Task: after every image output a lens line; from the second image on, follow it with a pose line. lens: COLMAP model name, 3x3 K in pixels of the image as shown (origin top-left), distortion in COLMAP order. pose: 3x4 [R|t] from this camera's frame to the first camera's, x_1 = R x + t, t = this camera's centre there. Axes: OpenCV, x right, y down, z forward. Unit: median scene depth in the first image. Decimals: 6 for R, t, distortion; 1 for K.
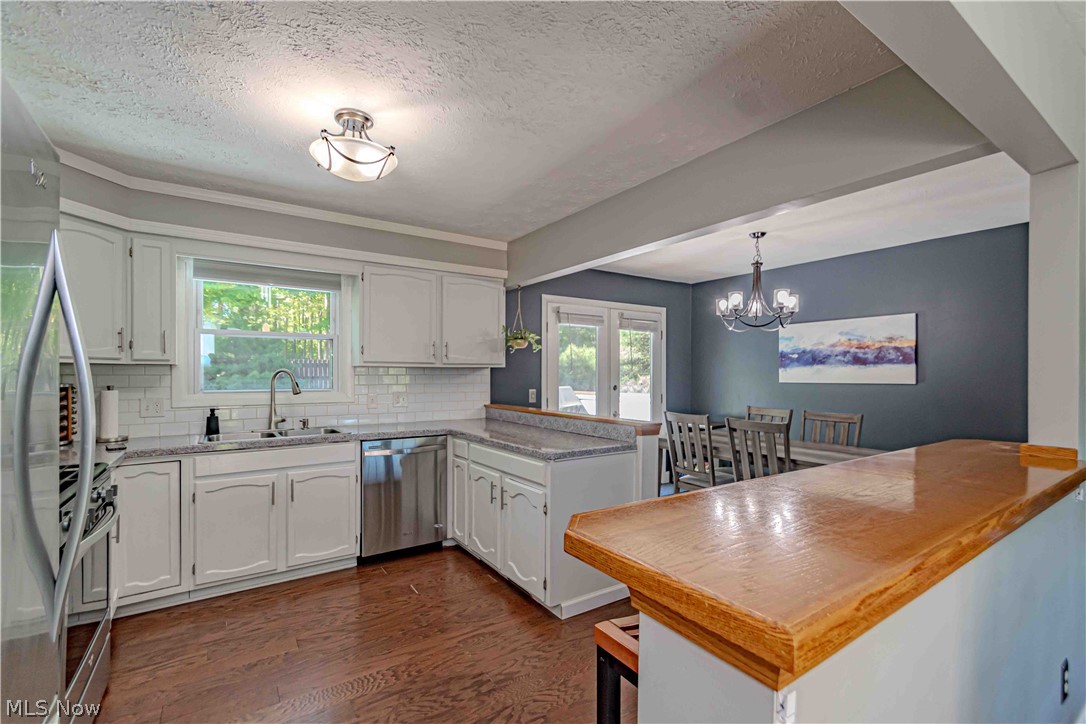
lens RADIAL K [[481.0, 0, 532.7], [0, 481.0, 377.0], [0, 0, 1]] dist [0.007966, -0.004183]
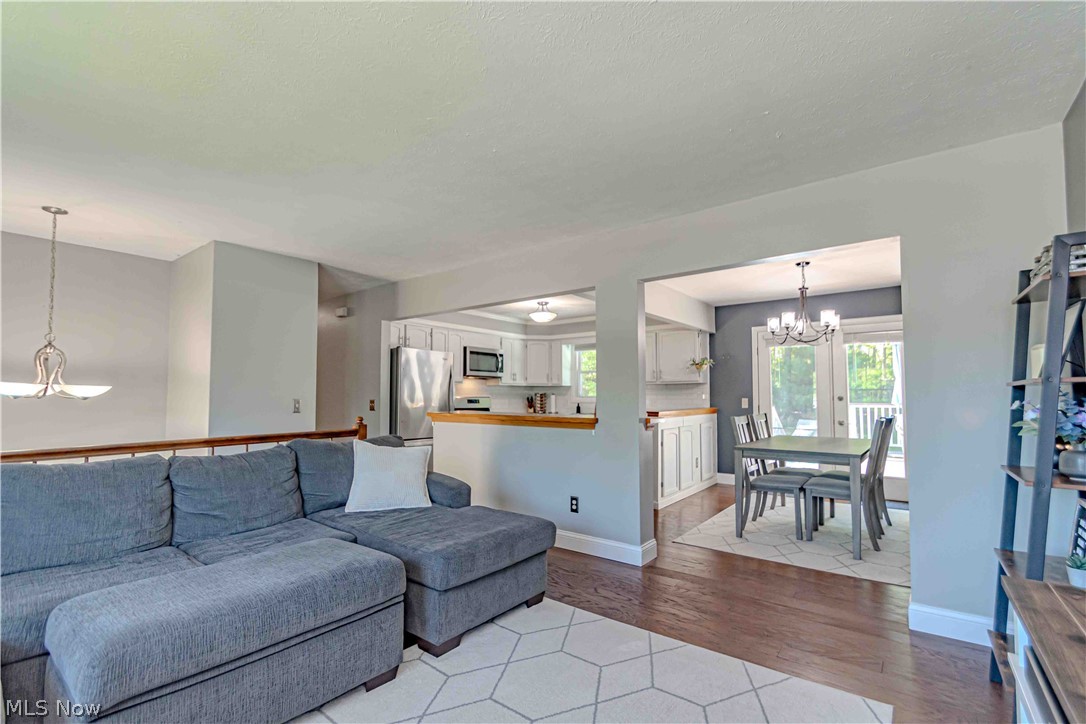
lens RADIAL K [[481.0, 0, 542.2], [0, 481.0, 370.4], [0, 0, 1]] dist [0.007966, -0.004183]
pose [[0.318976, -0.052868, -0.946287, 1.328538], [-0.004821, 0.998340, -0.057401, 0.033239], [0.947751, 0.022872, 0.318191, 0.028603]]
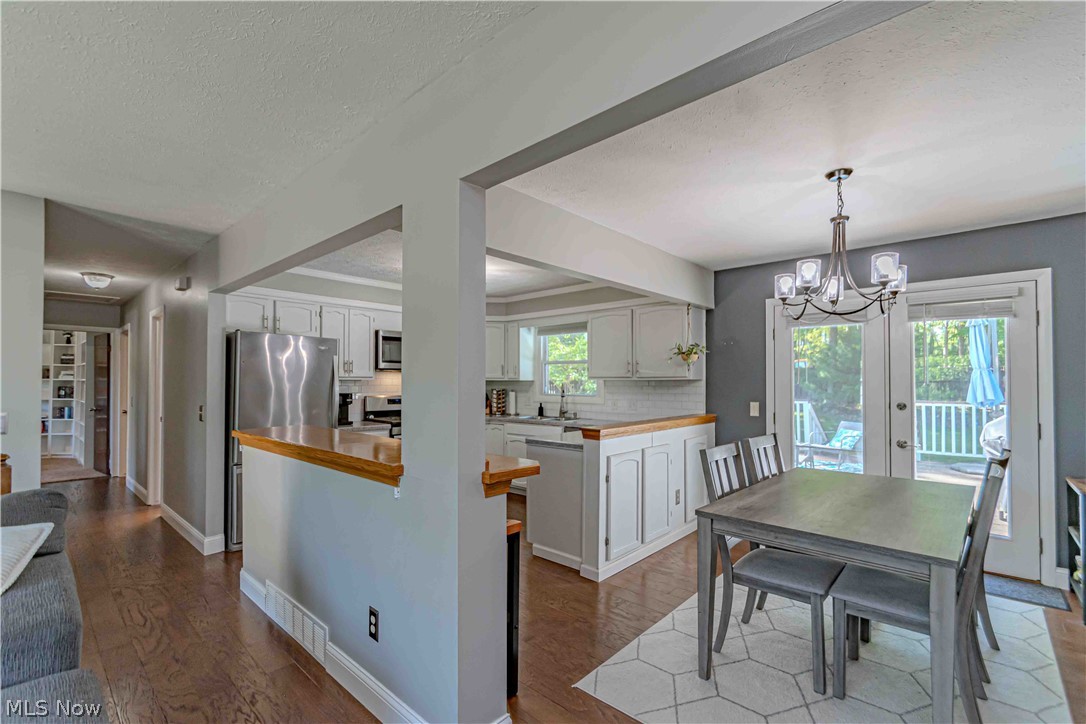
lens RADIAL K [[481.0, 0, 537.8], [0, 481.0, 371.7], [0, 0, 1]] dist [0.007966, -0.004183]
pose [[0.240487, -0.022895, -0.970382, 0.977962], [-0.007271, 0.999651, -0.025387, -0.008321], [0.970625, 0.013161, 0.240236, 0.431717]]
